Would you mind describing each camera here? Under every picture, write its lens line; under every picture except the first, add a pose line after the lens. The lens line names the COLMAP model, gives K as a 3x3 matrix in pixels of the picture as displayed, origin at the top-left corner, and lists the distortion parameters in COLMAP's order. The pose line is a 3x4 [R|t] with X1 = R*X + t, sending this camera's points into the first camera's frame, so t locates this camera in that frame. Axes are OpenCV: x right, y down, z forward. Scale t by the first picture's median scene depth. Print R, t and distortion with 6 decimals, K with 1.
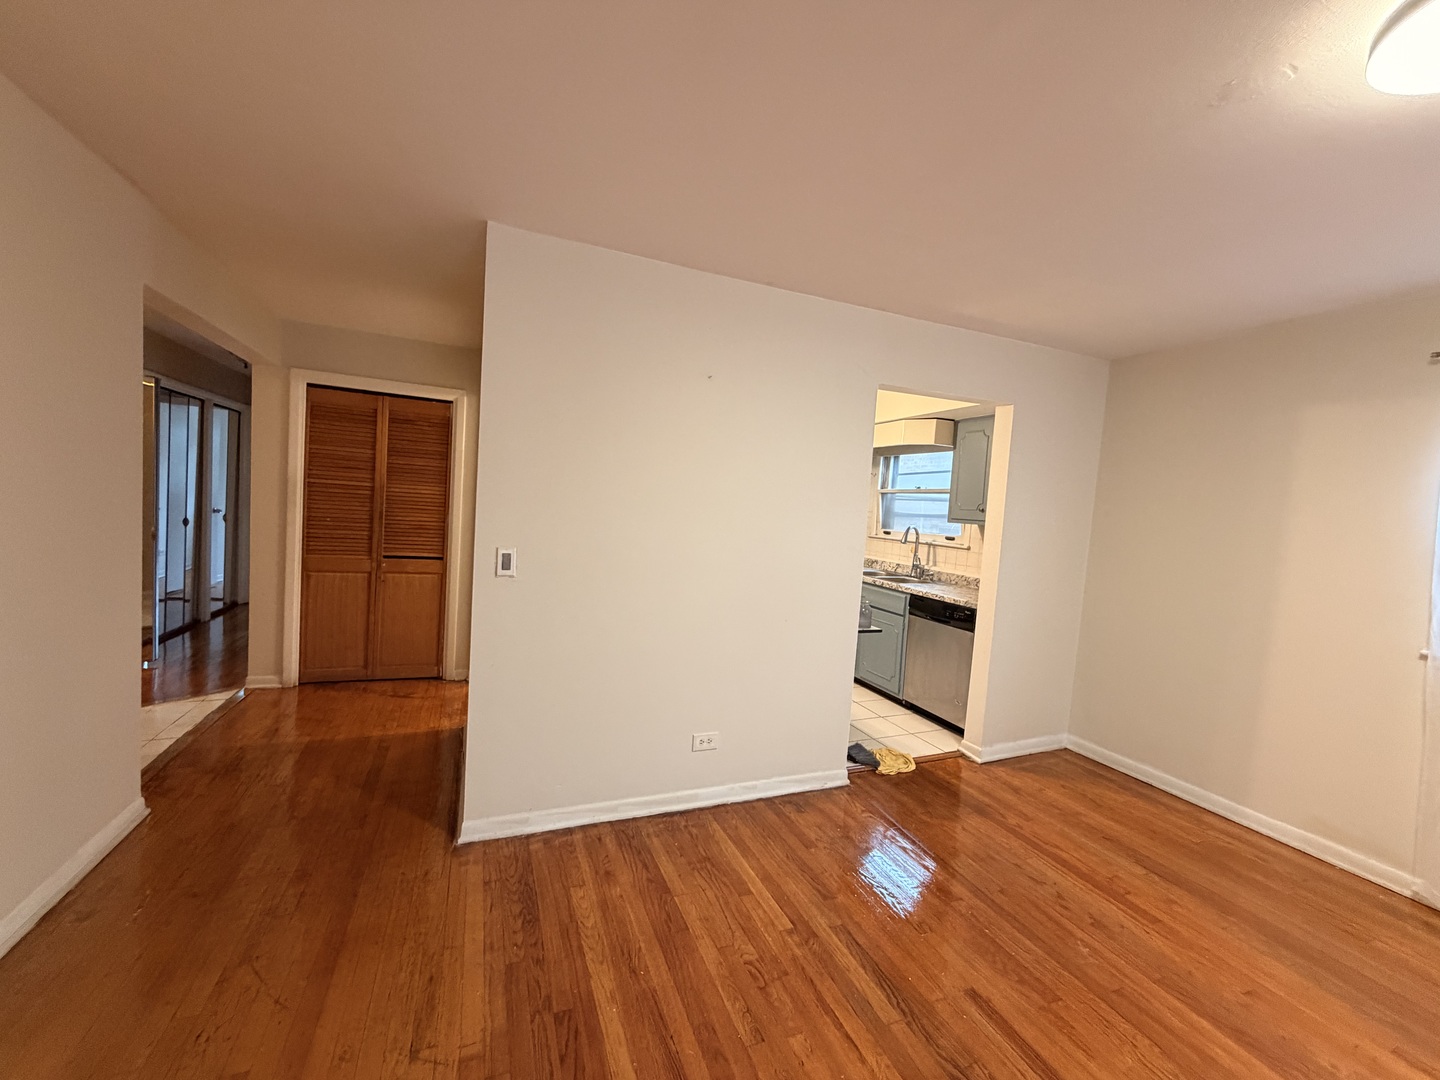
lens RADIAL K [[575.2, 0, 713.0], [0, 575.2, 538.2], [0, 0, 1]] dist [0.000630, 0.000117]
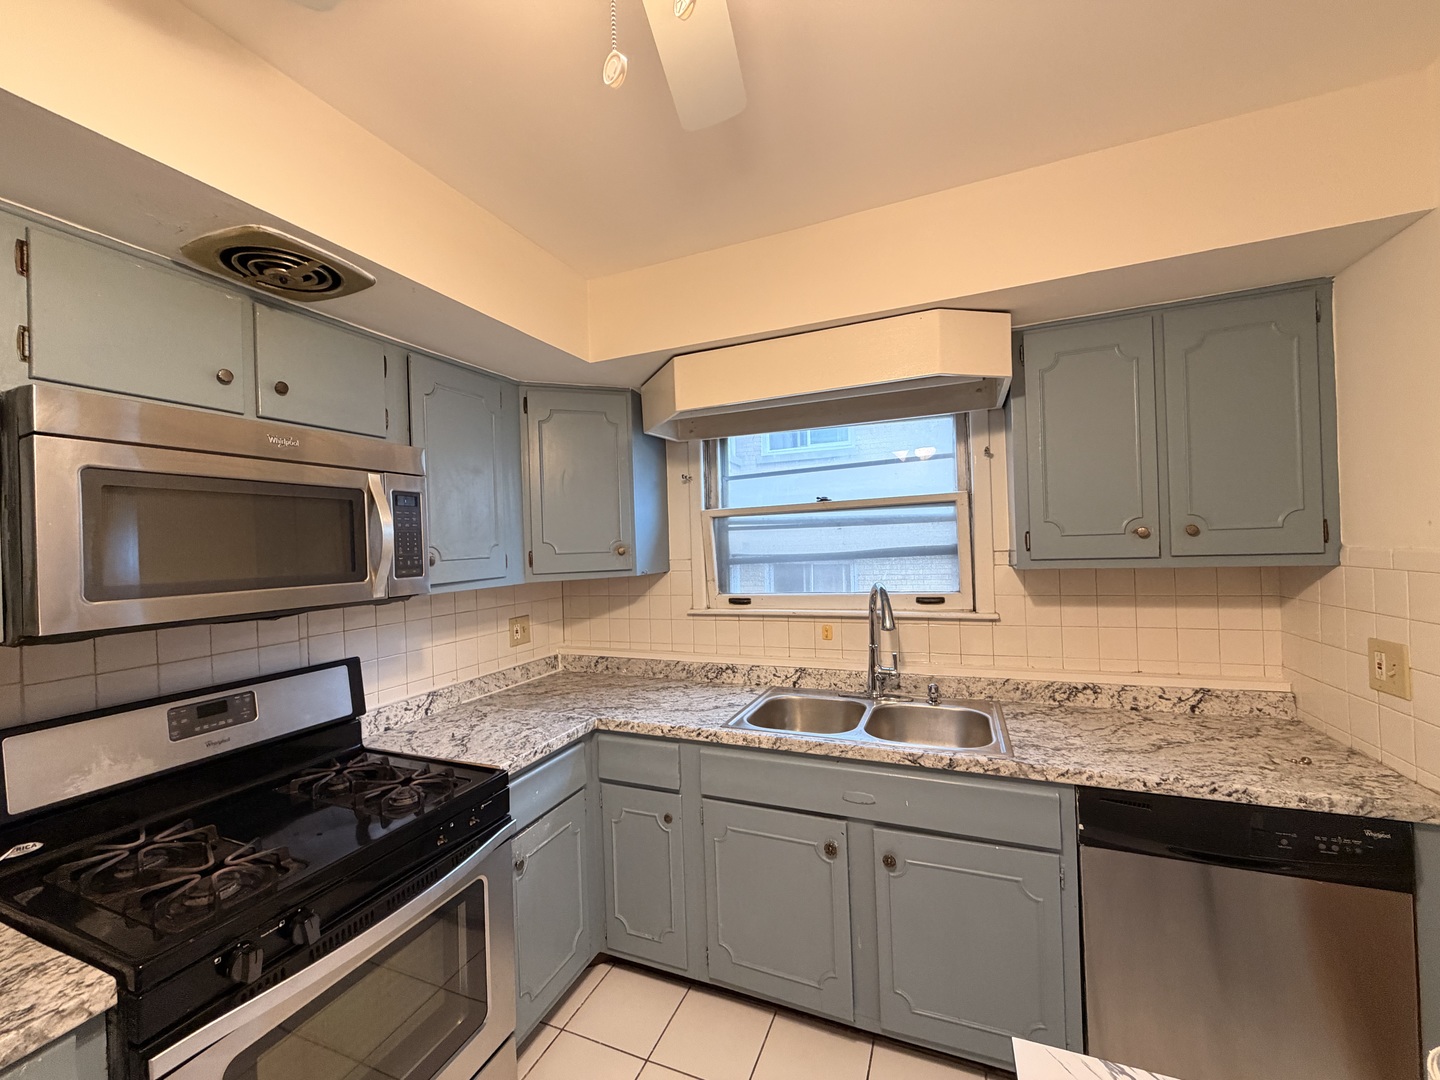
lens RADIAL K [[575.2, 0, 717.7], [0, 575.2, 542.0], [0, 0, 1]] dist [0.000630, 0.000117]
pose [[0.701417, -0.083095, 0.707890, -0.034911], [0.120182, 0.992749, -0.002550, -0.057910], [-0.702545, 0.086864, 0.706318, 0.681401]]
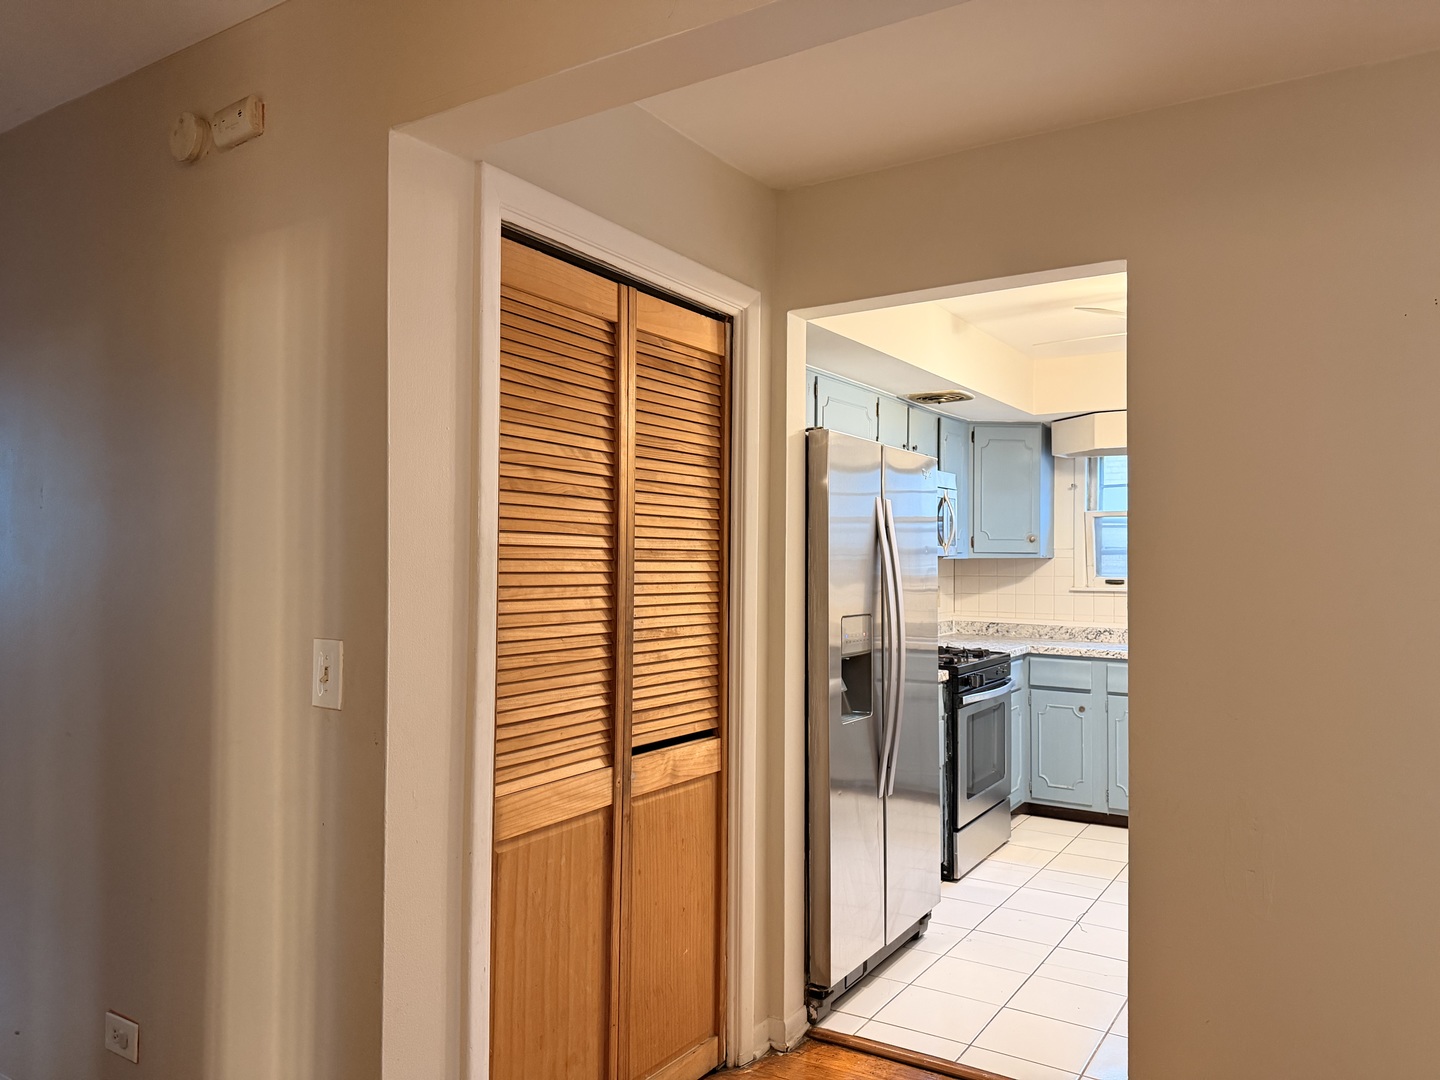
lens RADIAL K [[1001.8, 0, 718.3], [0, 1001.8, 536.2], [0, 0, 1]] dist [0.057739, 0.000643]
pose [[0.819376, -0.043560, 0.571599, -0.652212], [0.075750, 0.996592, -0.032639, -0.054663], [-0.568230, 0.070043, 0.819884, 0.358155]]
